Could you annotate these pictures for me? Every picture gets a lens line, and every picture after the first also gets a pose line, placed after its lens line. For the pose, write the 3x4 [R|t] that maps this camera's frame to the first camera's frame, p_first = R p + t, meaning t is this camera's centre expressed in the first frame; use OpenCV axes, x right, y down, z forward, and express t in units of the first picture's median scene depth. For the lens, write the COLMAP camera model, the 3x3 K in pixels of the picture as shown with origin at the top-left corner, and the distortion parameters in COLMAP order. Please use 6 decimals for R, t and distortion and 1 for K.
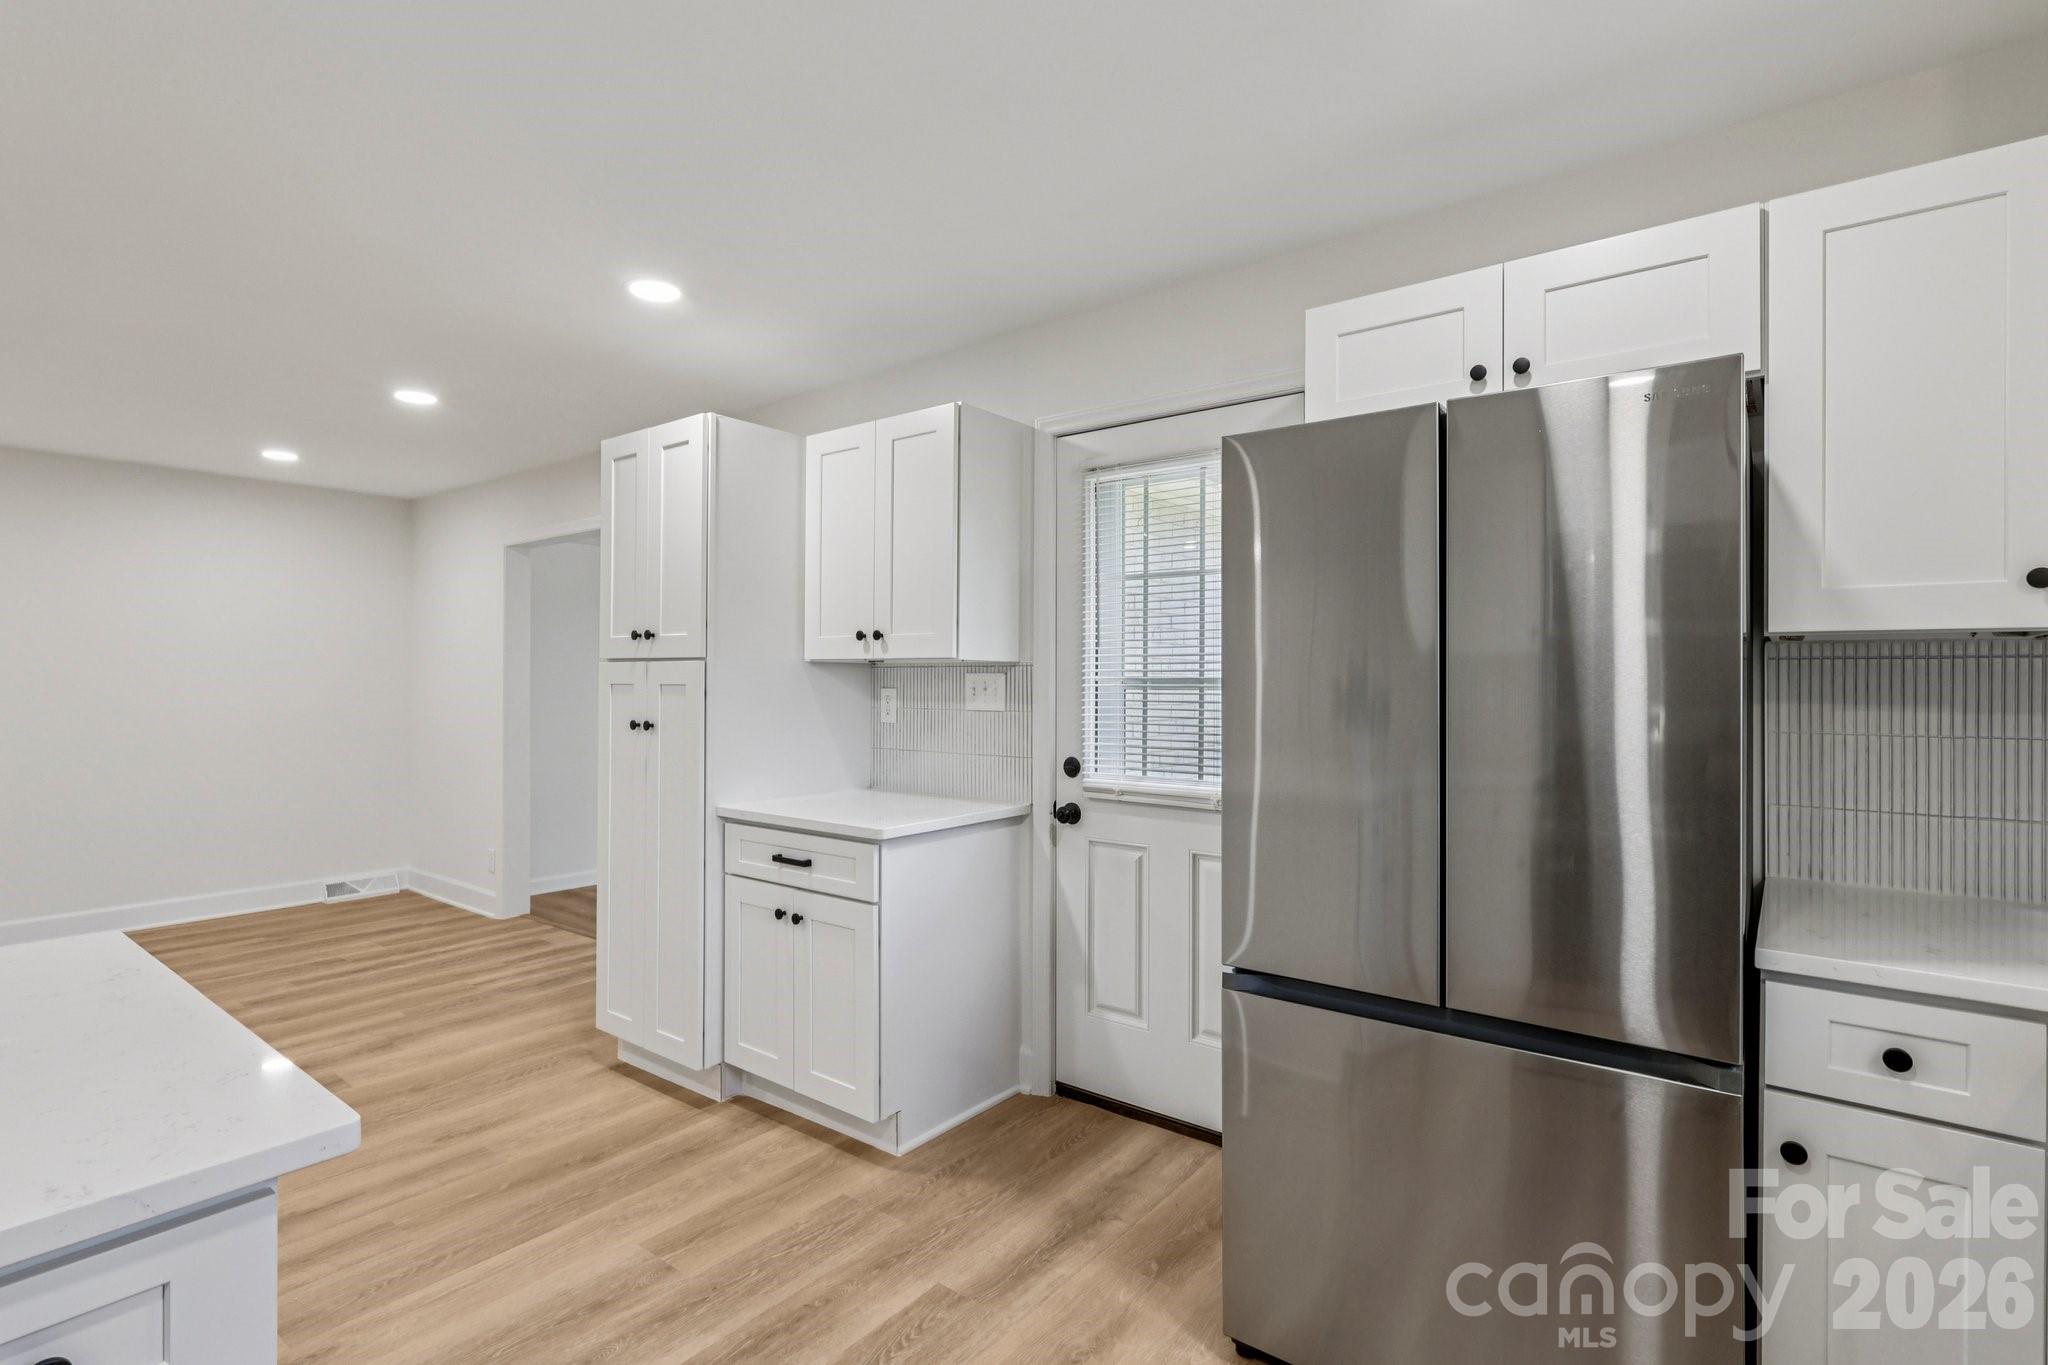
lens RADIAL K [[983.0, 0, 1040.7], [0, 983.0, 675.9], [0, 0, 1]] dist [-0.000846, 0.000114]
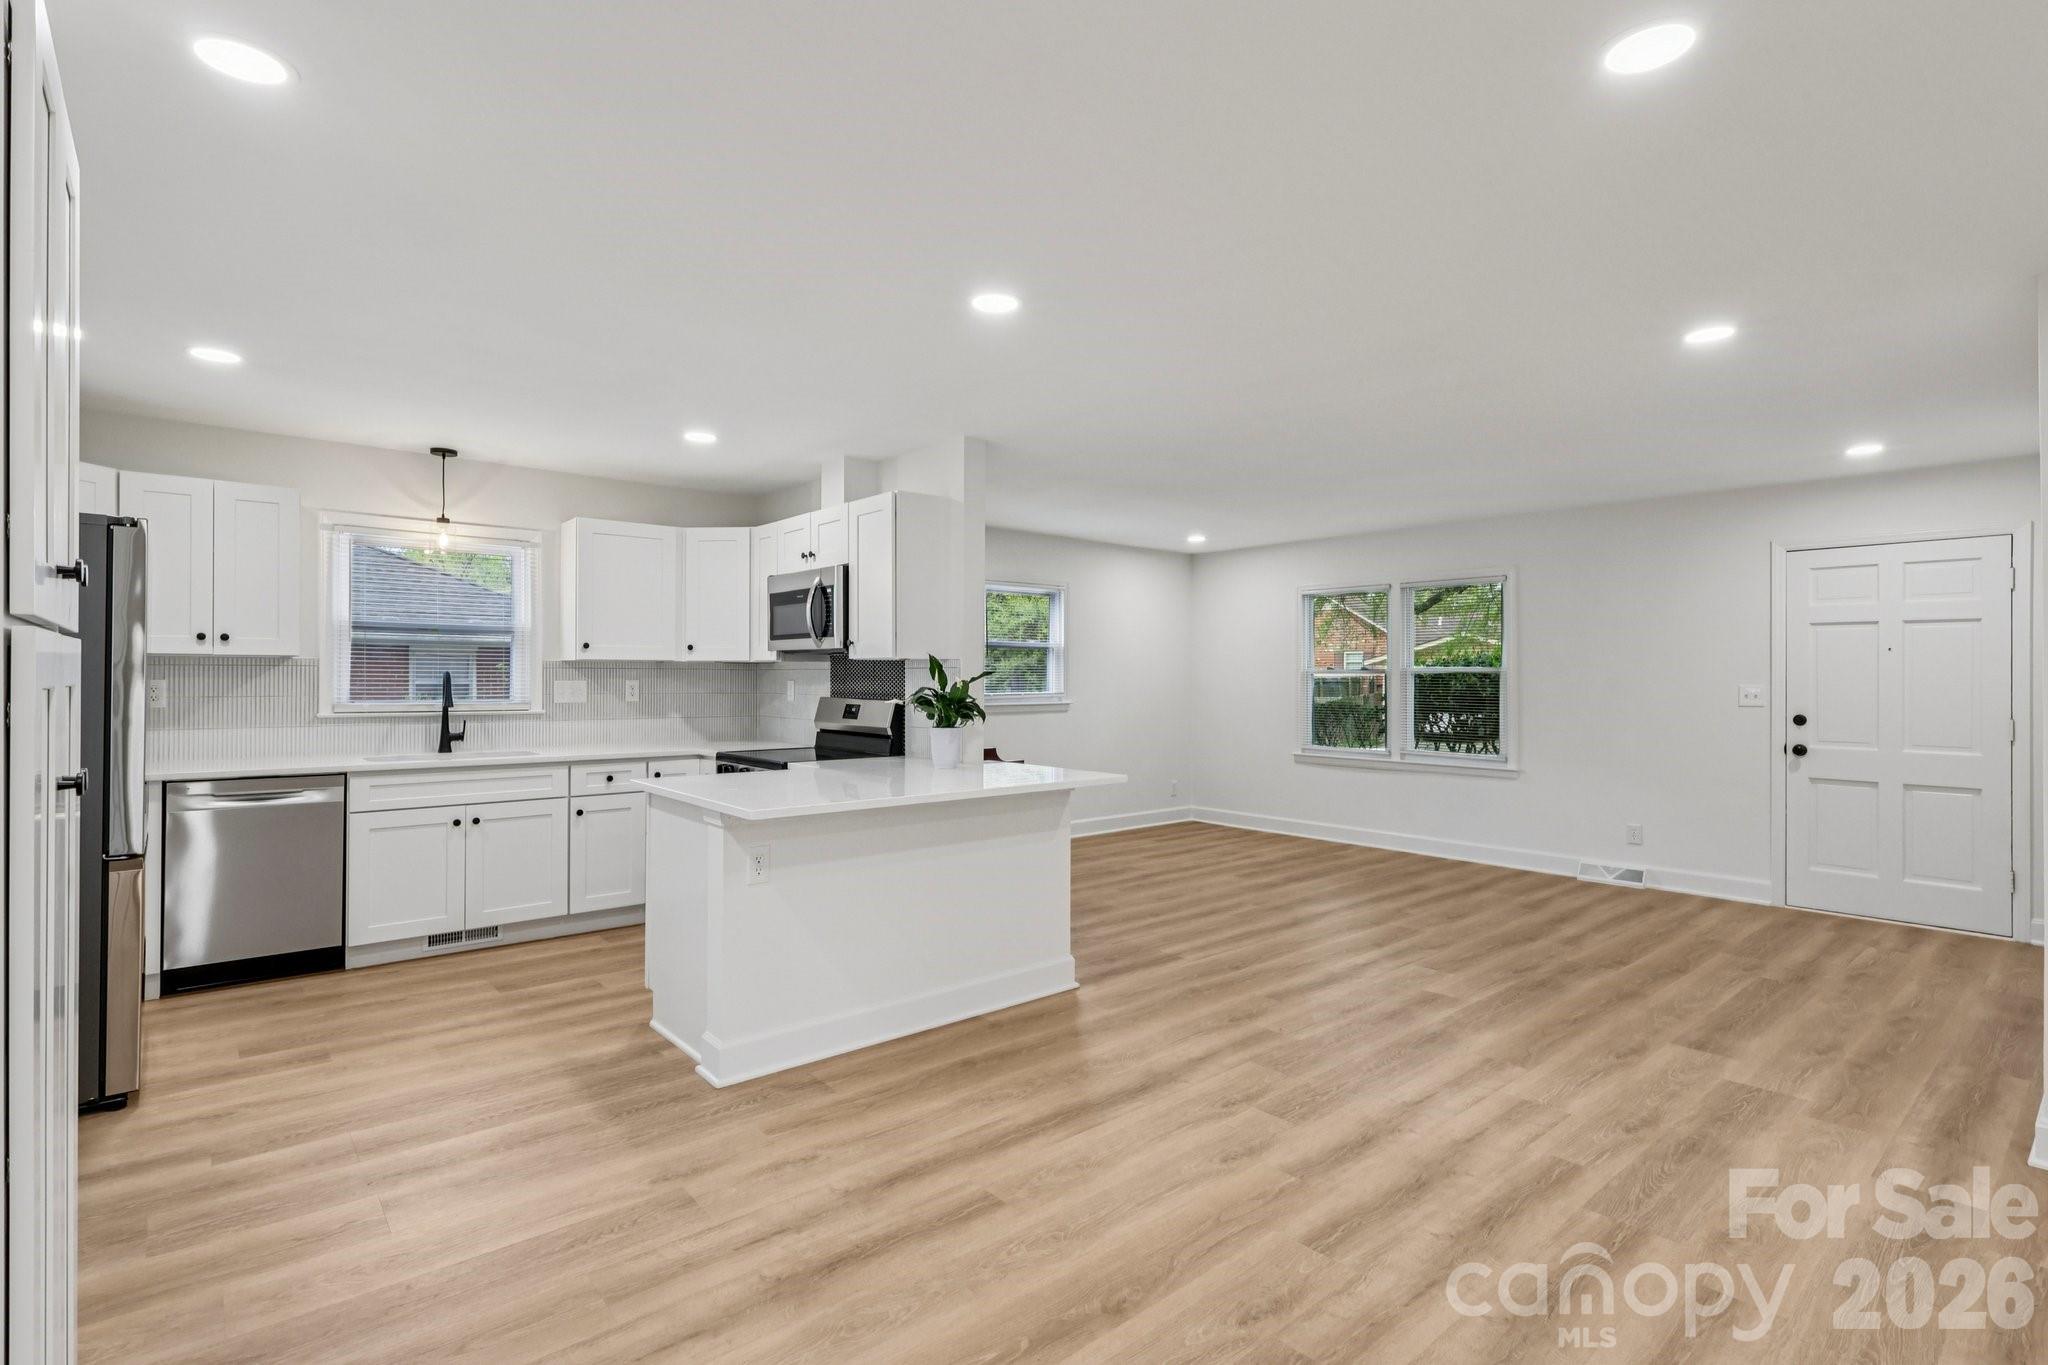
lens RADIAL K [[974.0, 0, 1018.9], [0, 974.0, 671.3], [0, 0, 1]] dist [-0.000338, 0.000014]
pose [[-0.979757, -0.003123, 0.200167, -0.971552], [-0.004615, 0.999965, -0.006985, 0.003230], [-0.200138, -0.007767, -0.979737, 1.451062]]
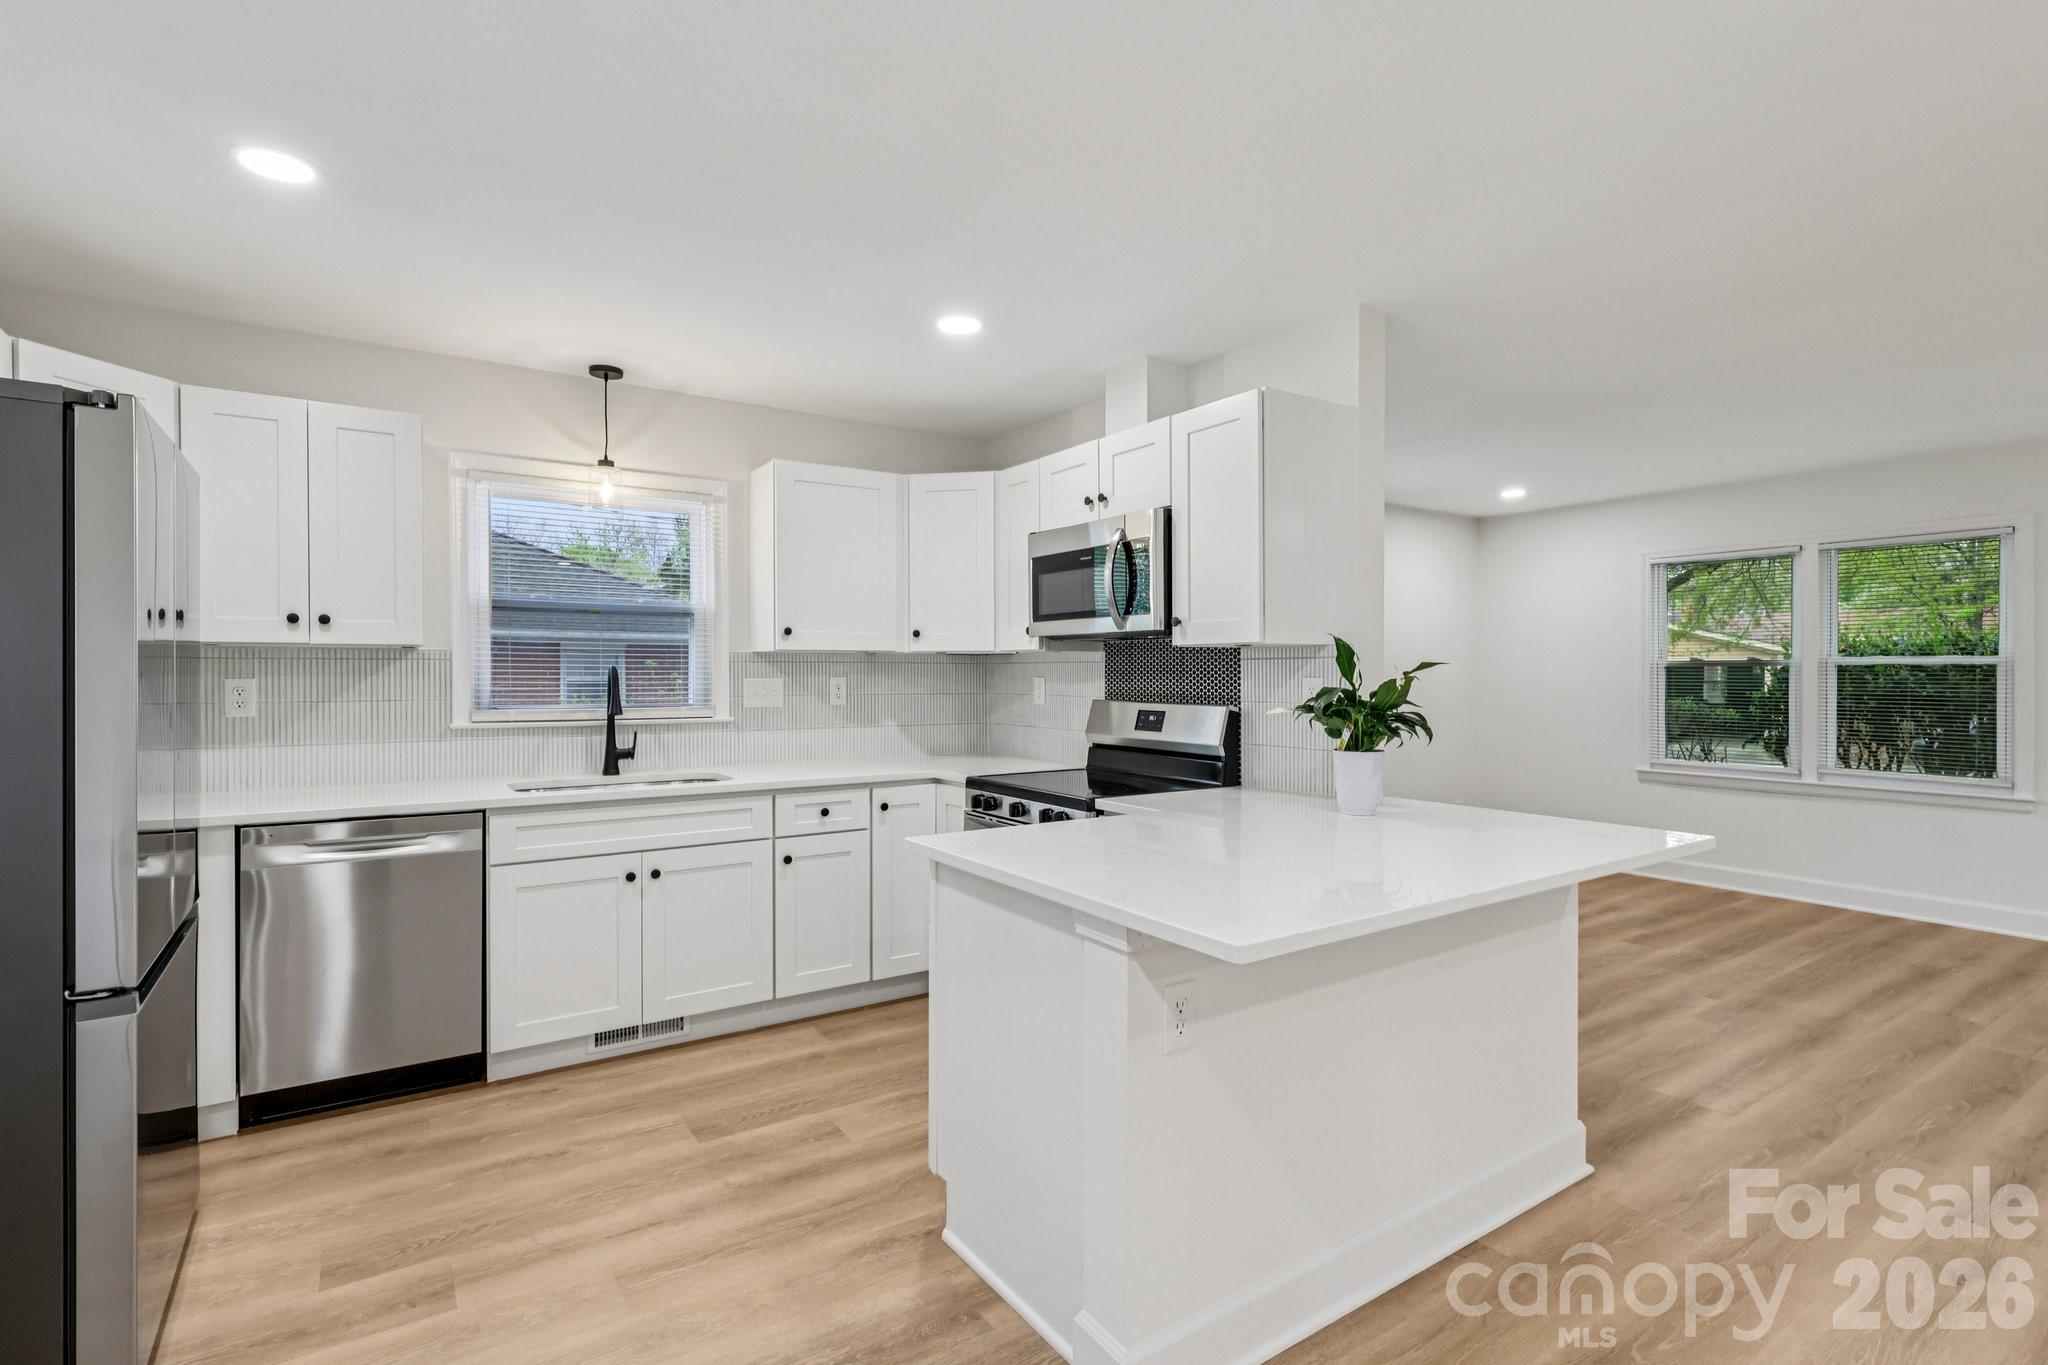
lens RADIAL K [[968.6, 0, 1023.5], [0, 968.6, 679.4], [0, 0, 1]] dist [-0.001210, 0.000702]
pose [[-0.951374, -0.003198, 0.308022, -0.554133], [-0.001346, 0.999980, 0.006224, 0.004378], [-0.308036, 0.005507, -0.951359, 1.024370]]
